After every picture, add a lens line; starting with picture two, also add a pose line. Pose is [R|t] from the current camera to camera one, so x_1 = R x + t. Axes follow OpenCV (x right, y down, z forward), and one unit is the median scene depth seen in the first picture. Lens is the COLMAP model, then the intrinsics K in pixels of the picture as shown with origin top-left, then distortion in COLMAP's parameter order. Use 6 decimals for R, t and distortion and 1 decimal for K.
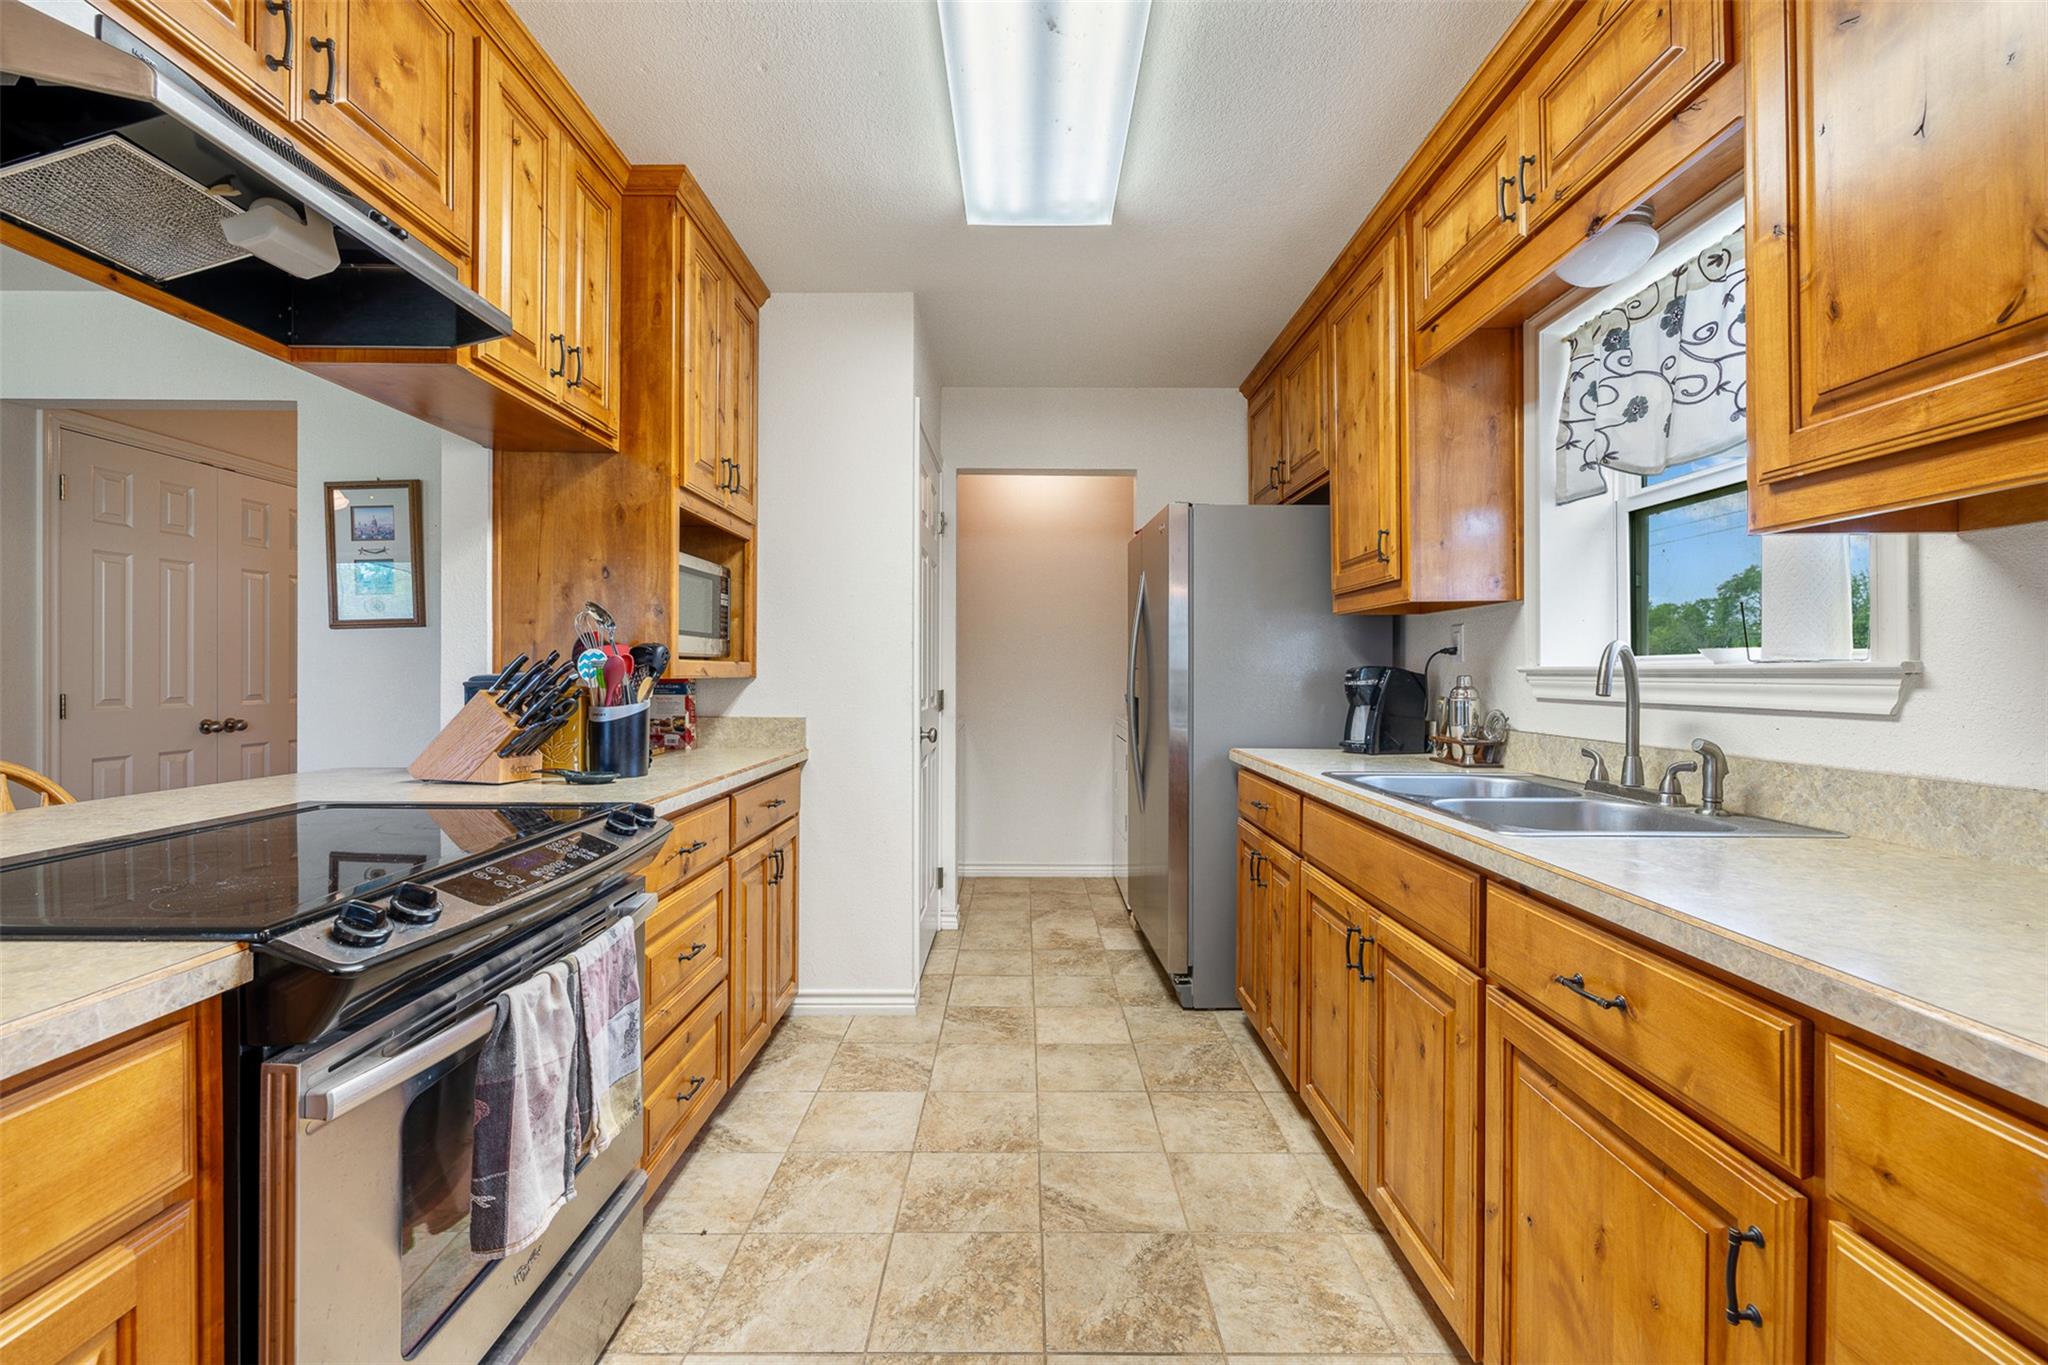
lens RADIAL K [[857.3, 0, 1017.0], [0, 857.3, 672.3], [0, 0, 1]] dist [-0.001567, 0.000236]
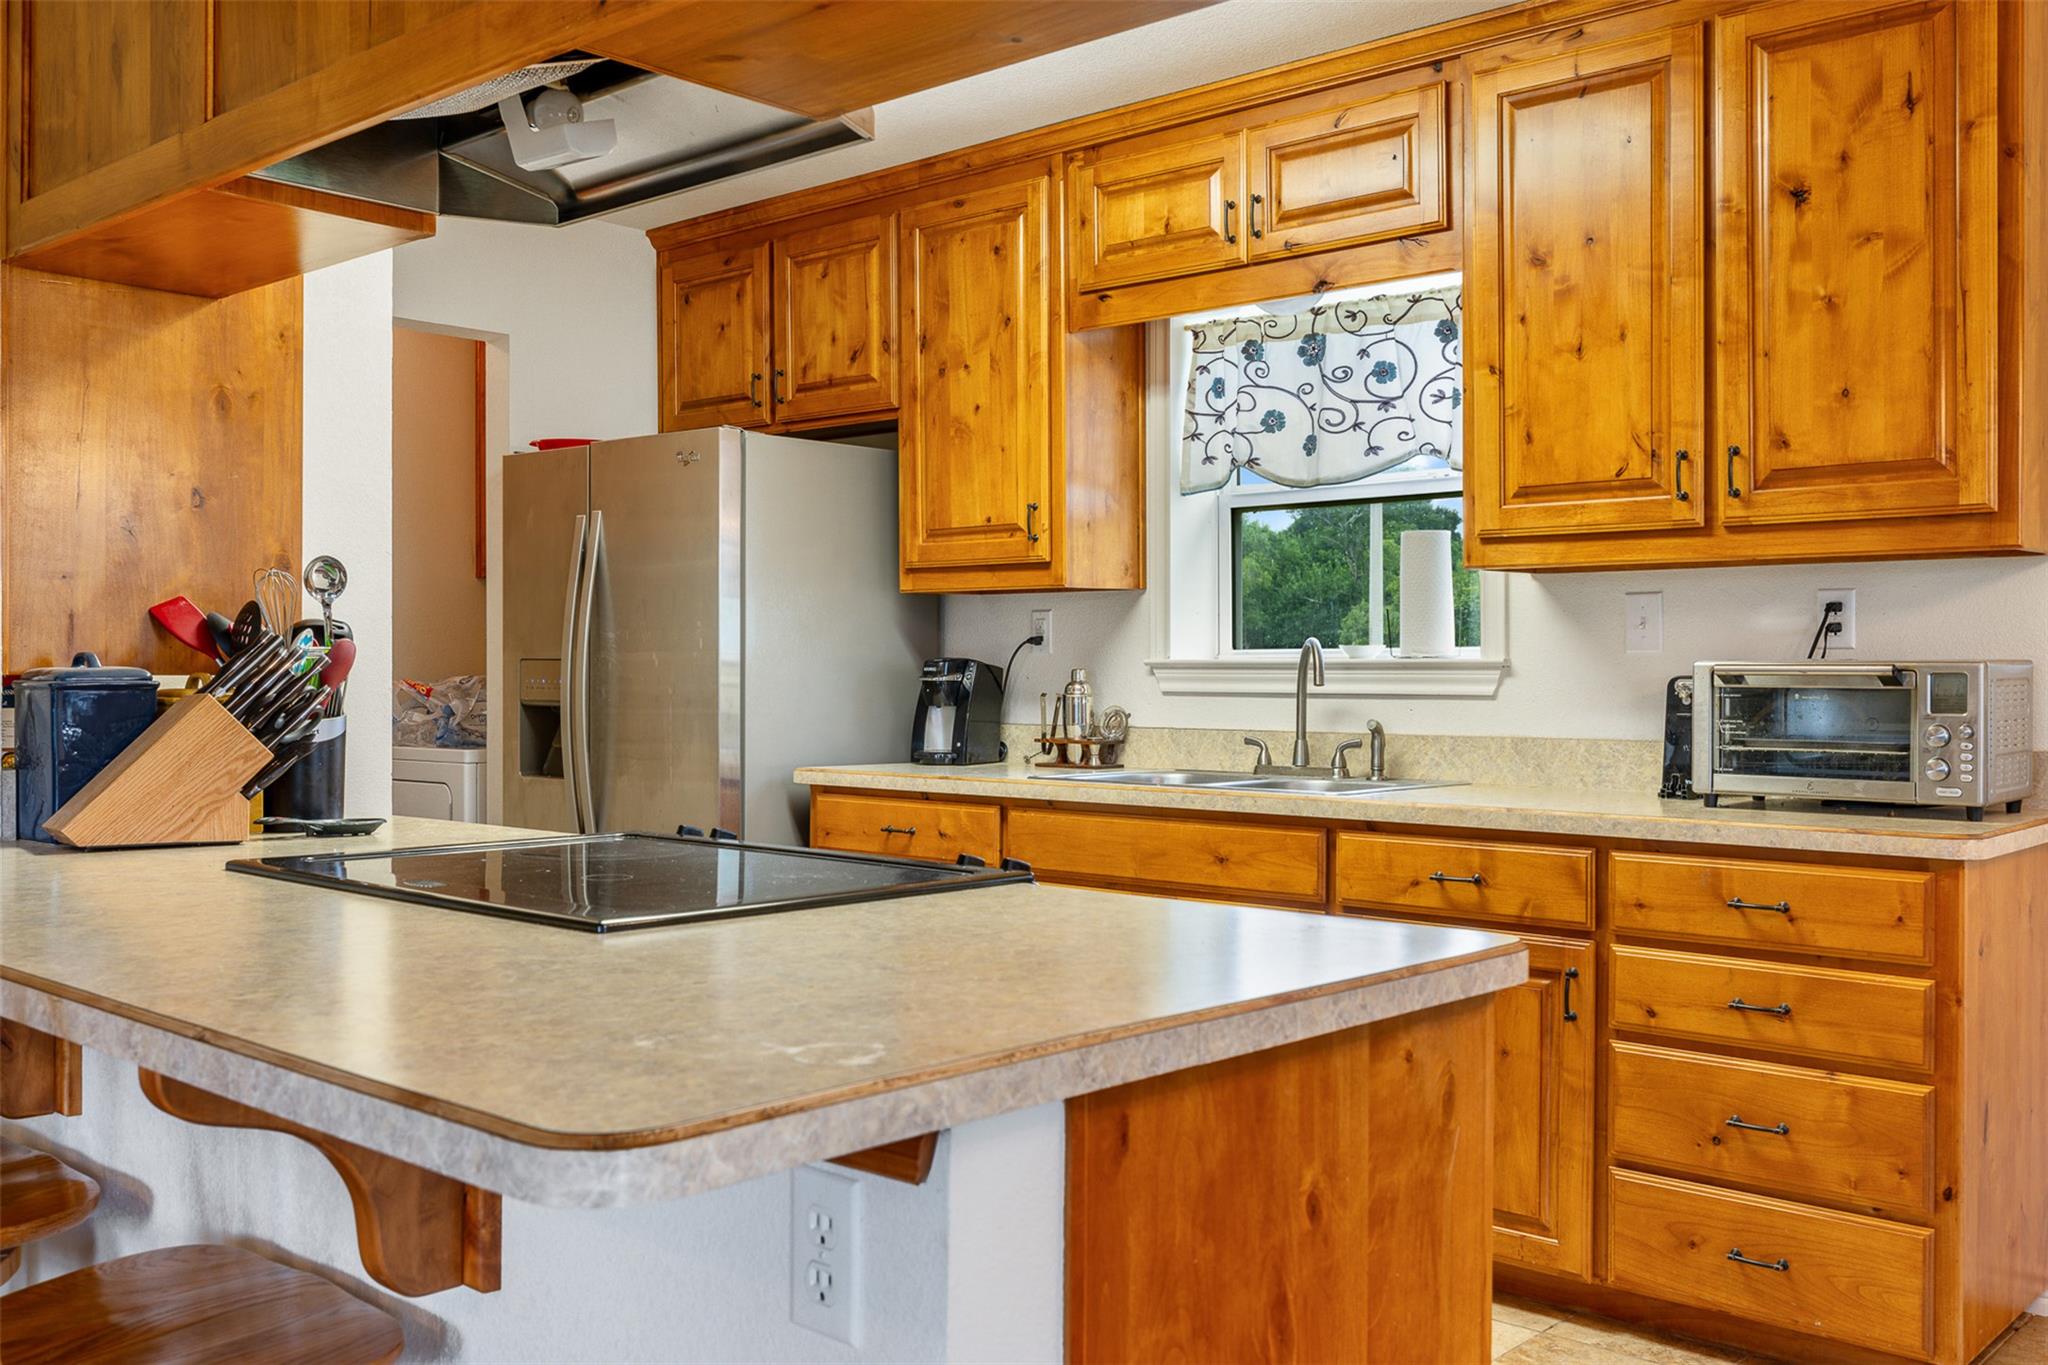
lens RADIAL K [[1872.0, 0, 1021.6], [0, 1872.0, 684.6], [0, 0, 1]] dist [-0.006414, 0.000000]
pose [[0.667750, -0.007850, 0.744344, -1.294144], [-0.000067, 0.999944, 0.010606, -0.001015], [-0.744385, -0.007132, 0.667712, -0.353471]]
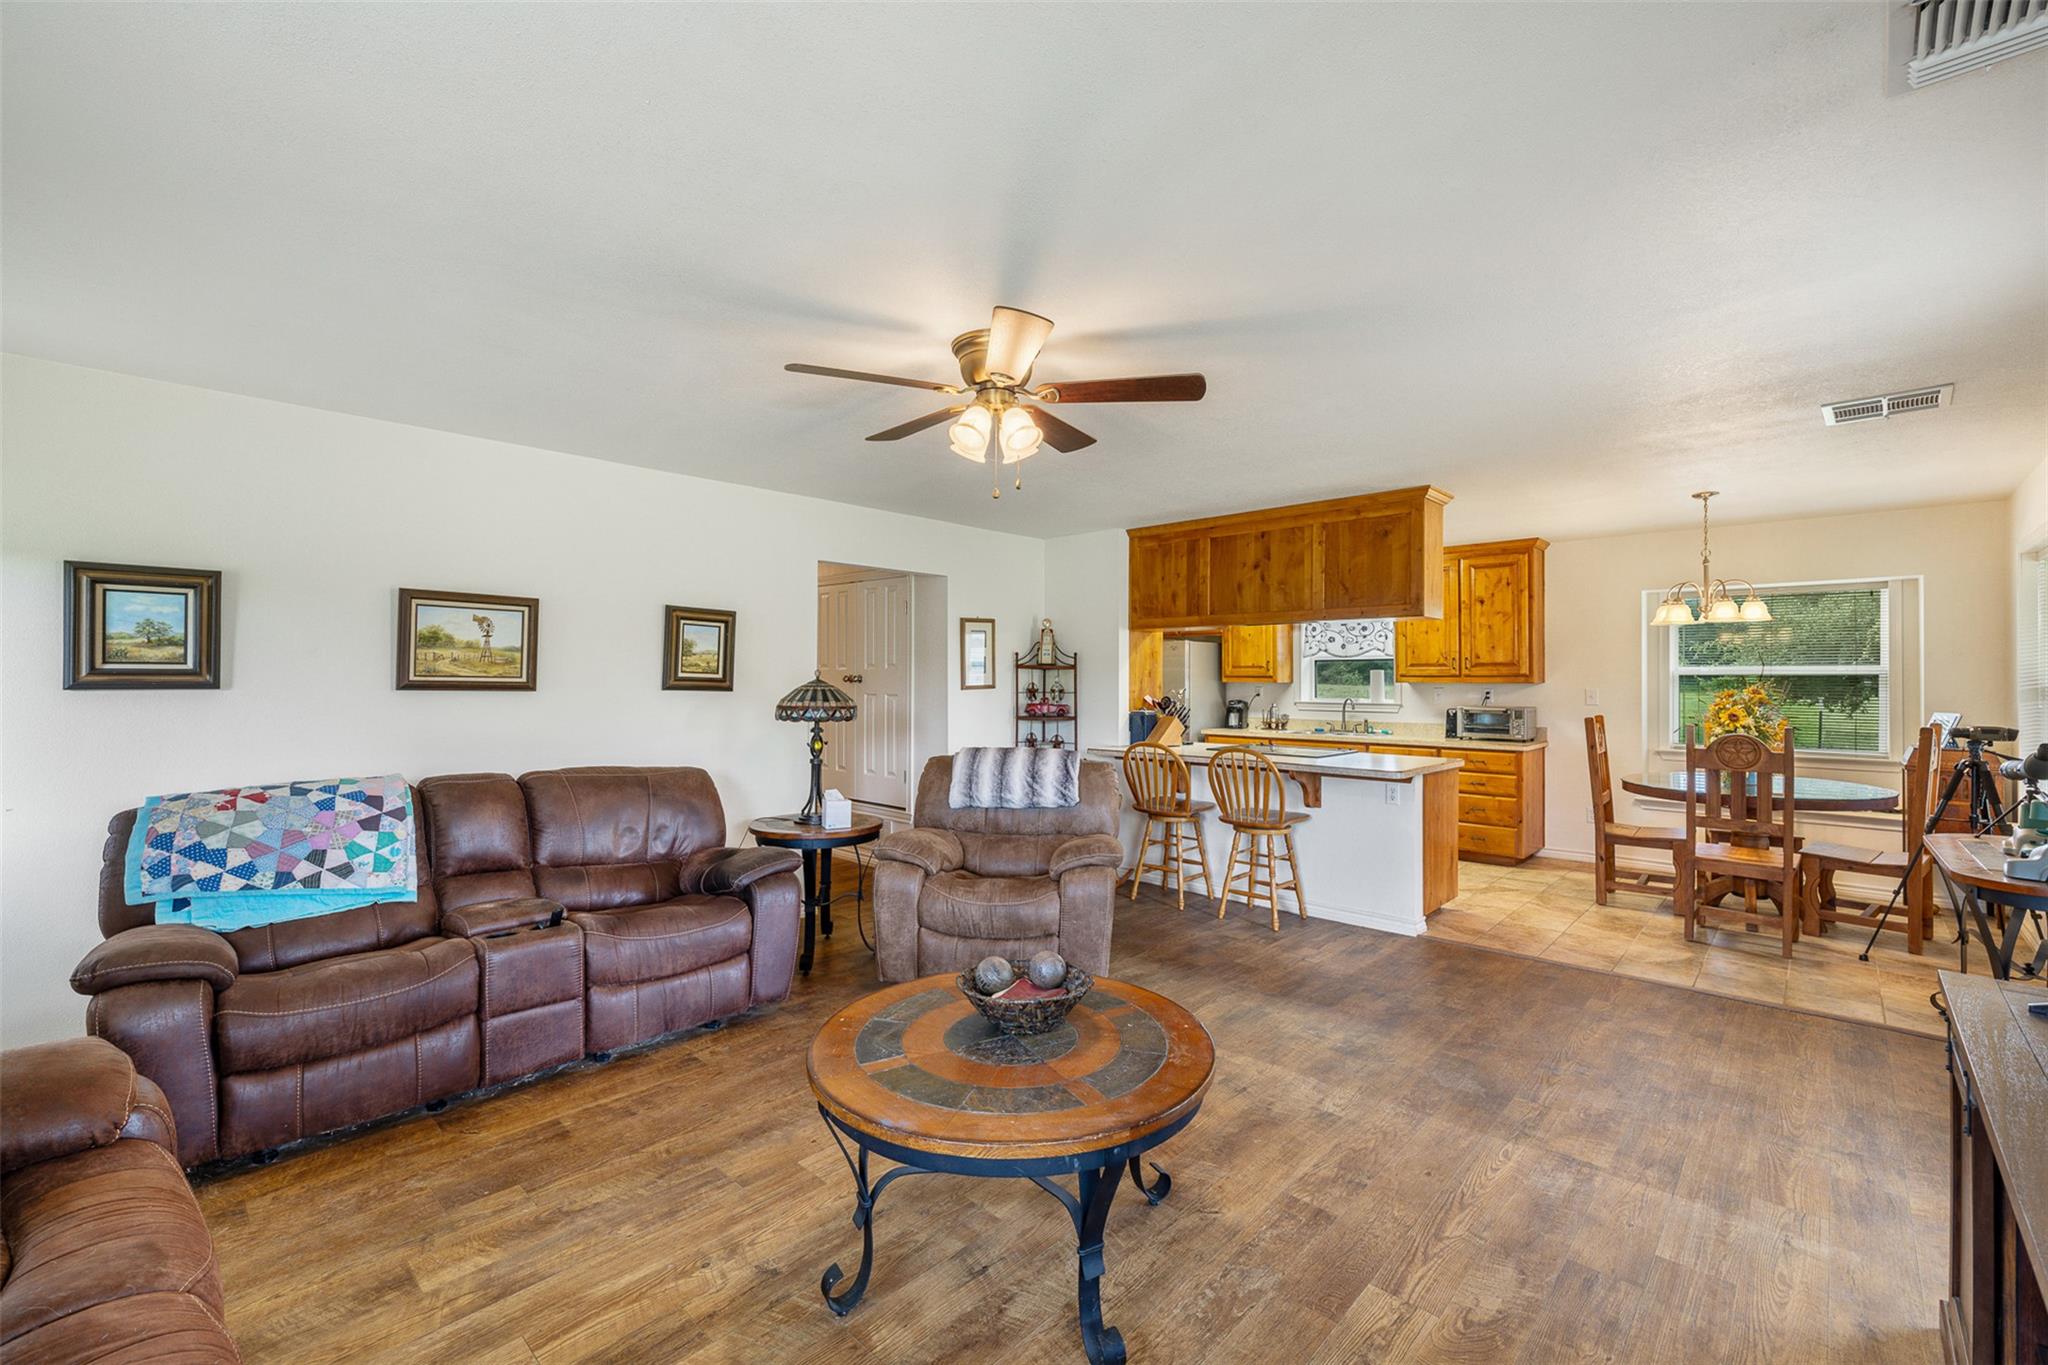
lens RADIAL K [[857.3, 0, 1026.5], [0, 857.3, 671.9], [0, 0, 1]] dist [-0.001567, 0.000236]
pose [[0.681959, 0.006567, 0.731360, -3.442834], [-0.001128, 0.999968, -0.007927, -0.121266], [-0.731389, 0.004581, 0.681945, -0.776027]]
